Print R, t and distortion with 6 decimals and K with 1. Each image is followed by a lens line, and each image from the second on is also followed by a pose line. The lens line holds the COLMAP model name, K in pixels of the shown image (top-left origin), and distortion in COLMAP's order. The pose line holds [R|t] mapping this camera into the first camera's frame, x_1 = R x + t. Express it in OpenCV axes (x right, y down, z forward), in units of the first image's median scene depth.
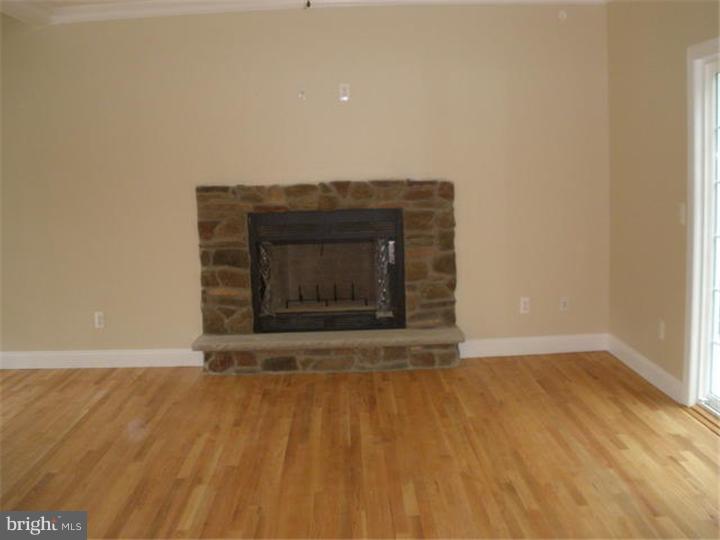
lens RADIAL K [[796.0, 0, 356.7], [0, 796.0, 267.7], [0, 0, 1]] dist [-0.247946, 0.000000]
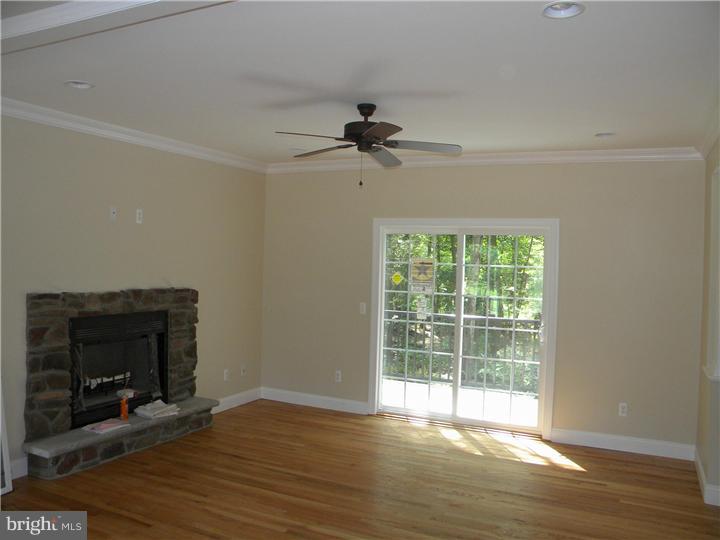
lens RADIAL K [[607.0, 0, 372.7], [0, 607.0, 297.6], [0, 0, 1]] dist [-0.071837, 0.030895]
pose [[0.445815, -0.009511, 0.895075, -0.676889], [0.070391, 0.997219, -0.024463, -0.048182], [-0.892353, 0.073911, 0.445245, 0.268782]]
